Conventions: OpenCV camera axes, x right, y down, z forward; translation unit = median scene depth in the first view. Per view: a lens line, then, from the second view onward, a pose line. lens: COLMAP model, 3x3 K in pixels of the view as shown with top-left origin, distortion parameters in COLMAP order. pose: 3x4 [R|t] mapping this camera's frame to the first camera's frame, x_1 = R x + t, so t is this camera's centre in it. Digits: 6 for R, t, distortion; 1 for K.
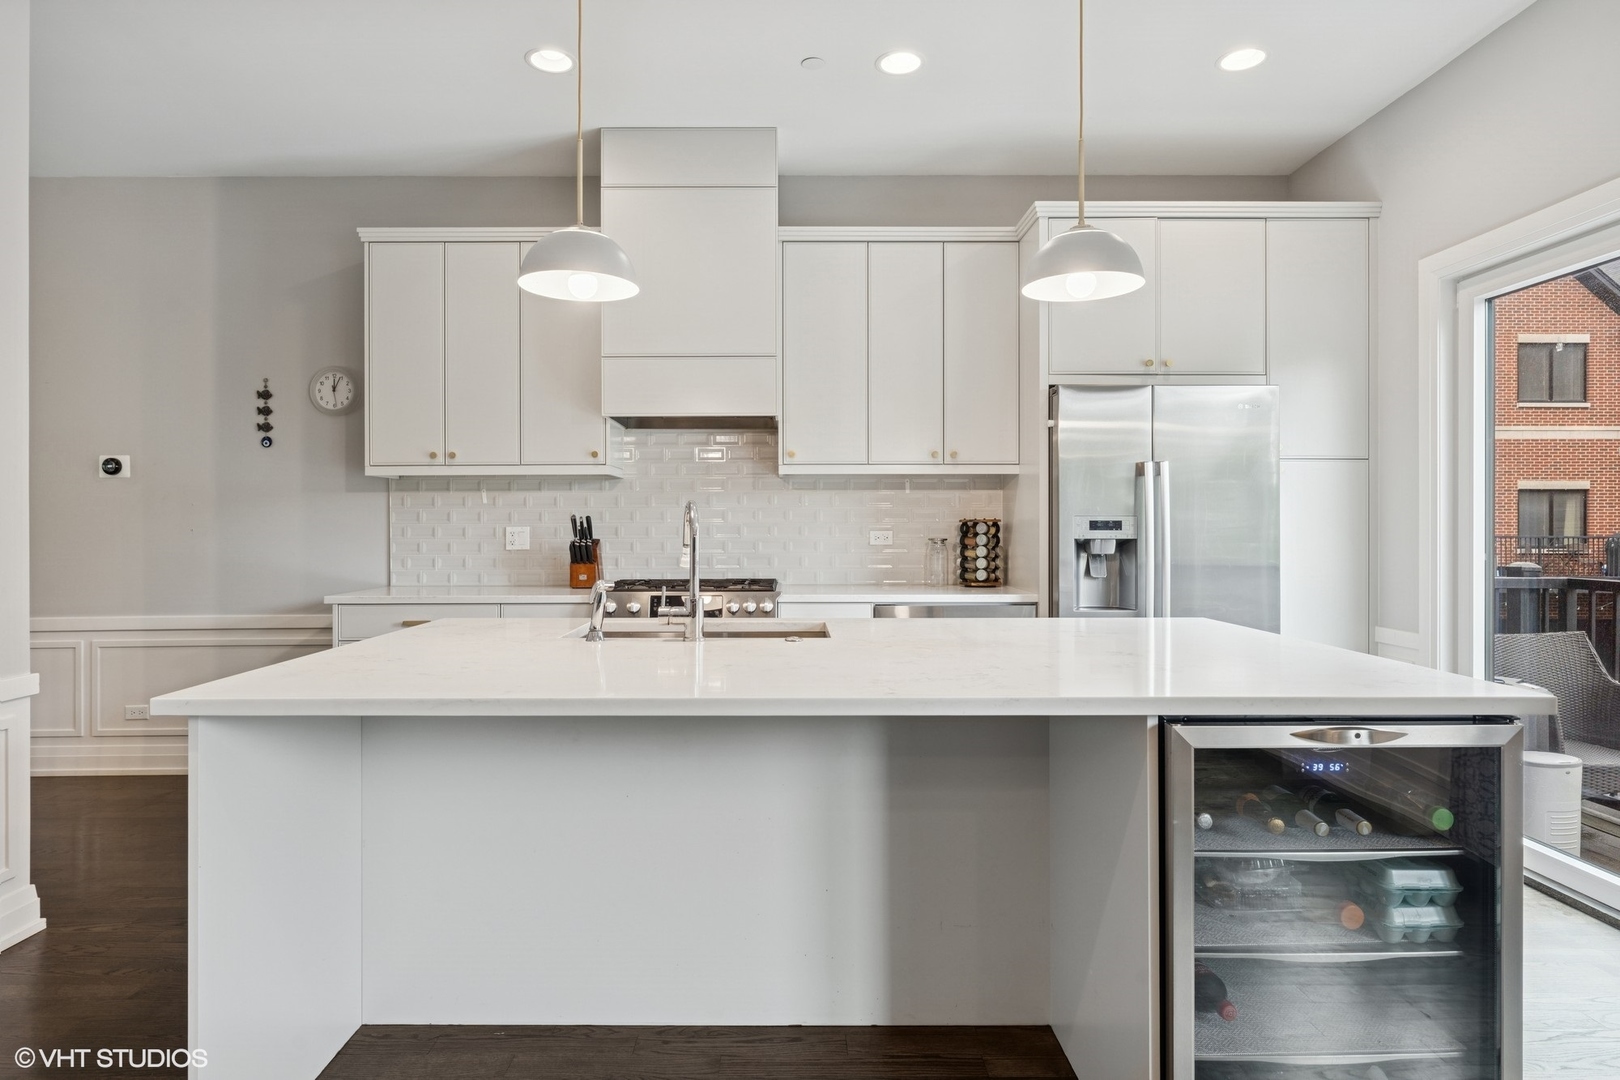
lens RADIAL K [[930.0, 0, 806.1], [0, 930.0, 540.3], [0, 0, 1]] dist [-0.009442, 0.001864]
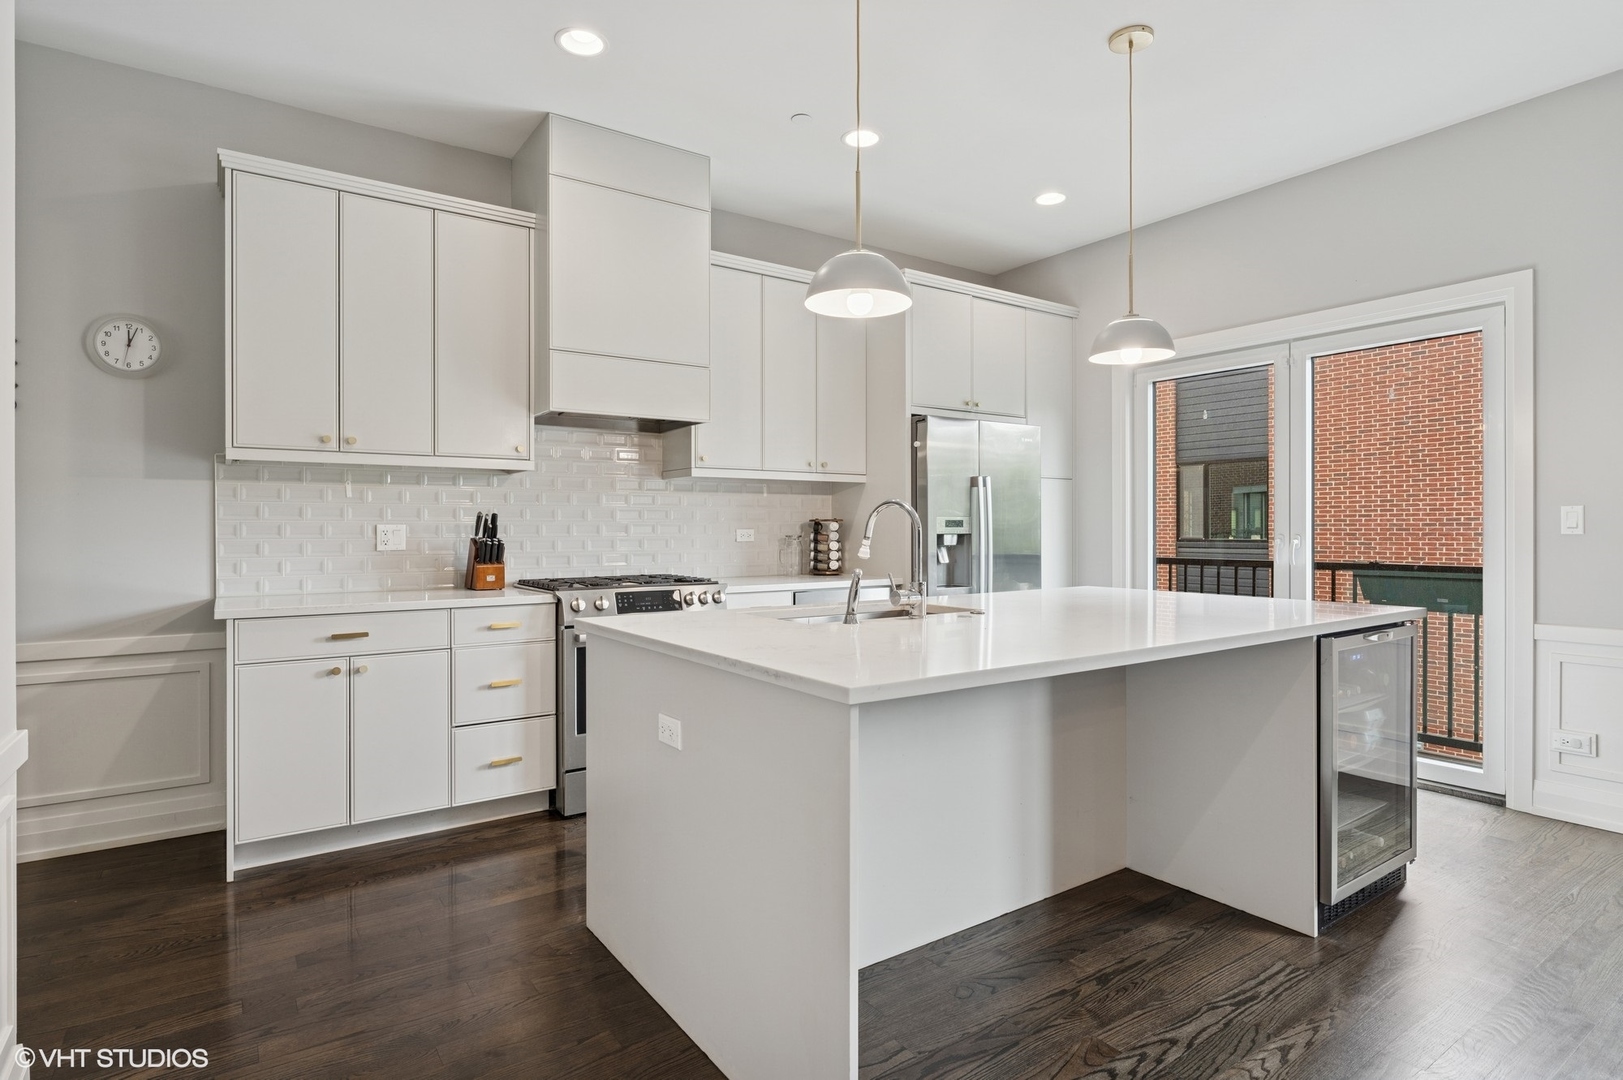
lens RADIAL K [[873.4, 0, 808.2], [0, 873.4, 534.0], [0, 0, 1]] dist [0.011965, 0.000752]
pose [[0.817387, -0.003883, 0.576075, -0.504022], [0.008963, 0.999942, -0.005977, 0.003448], [-0.576019, 0.010049, 0.817375, 0.092906]]
